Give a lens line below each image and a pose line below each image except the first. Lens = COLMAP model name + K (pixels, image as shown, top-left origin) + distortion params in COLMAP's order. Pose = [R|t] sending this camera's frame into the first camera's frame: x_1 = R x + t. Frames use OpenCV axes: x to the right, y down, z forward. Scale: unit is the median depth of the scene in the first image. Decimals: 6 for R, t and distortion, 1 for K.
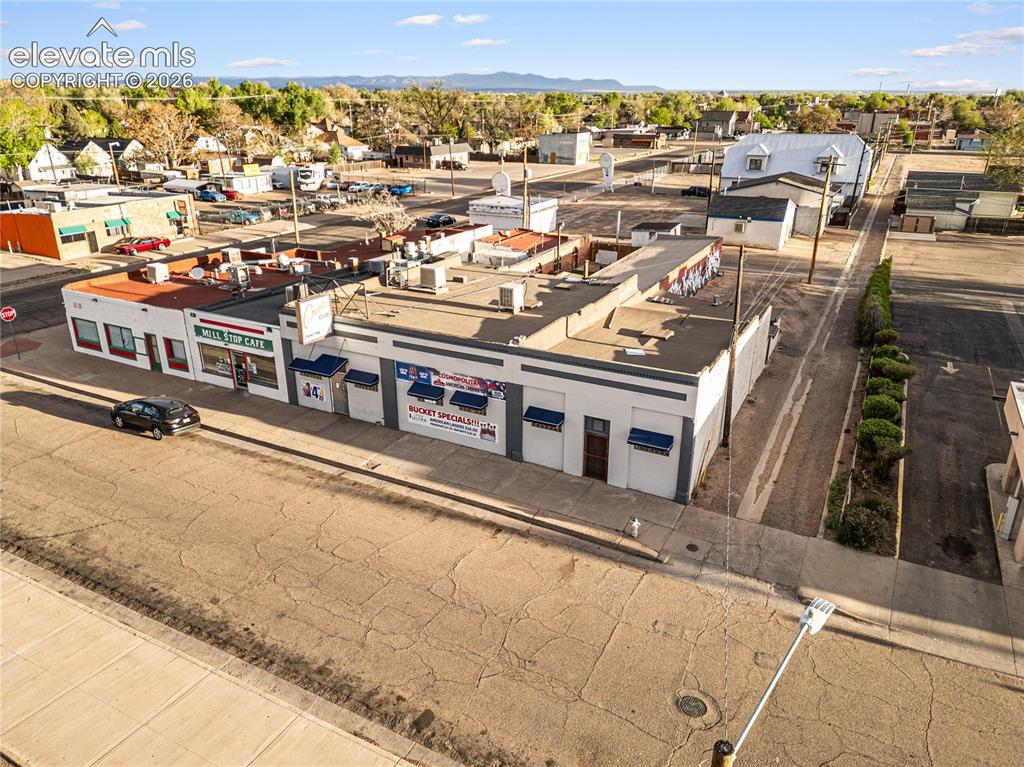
lens RADIAL K [[712.4, 0, 514.8], [0, 712.4, 378.9], [0, 0, 1]] dist [0.084157, -0.077804]
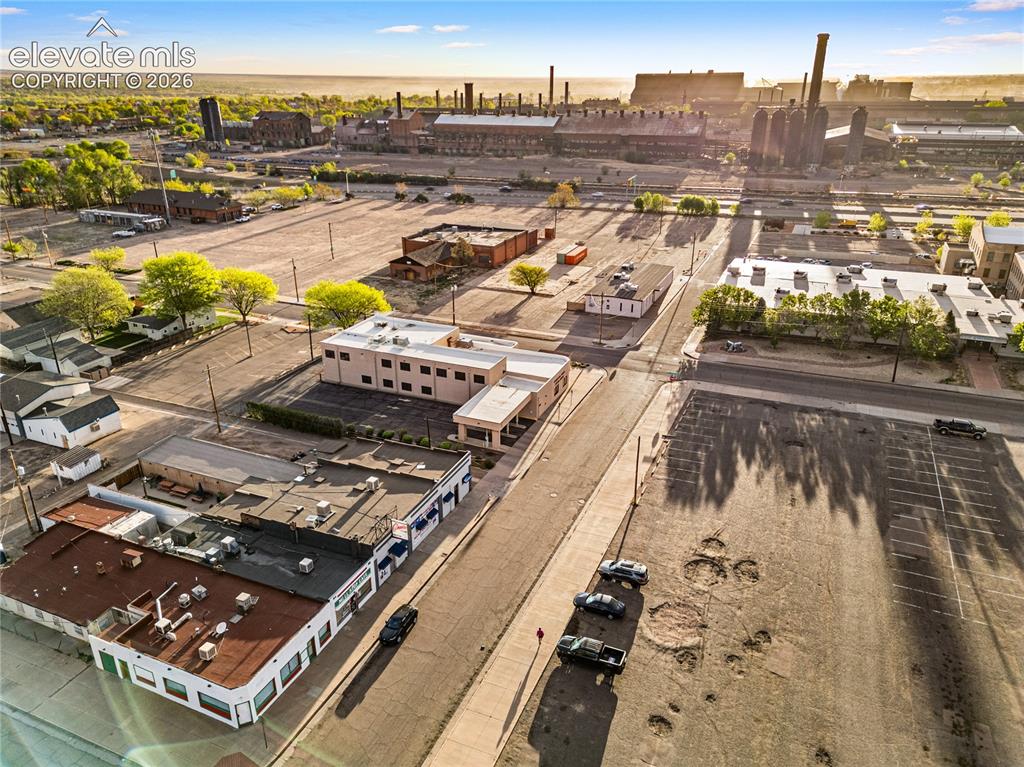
lens RADIAL K [[712.4, 0, 514.8], [0, 712.4, 378.9], [0, 0, 1]] dist [0.084157, -0.077804]
pose [[-0.064509, -0.391643, 0.917853, -2.152389], [0.367263, 0.845897, 0.386751, -1.205634], [-0.927877, 0.362043, 0.089268, 0.309944]]
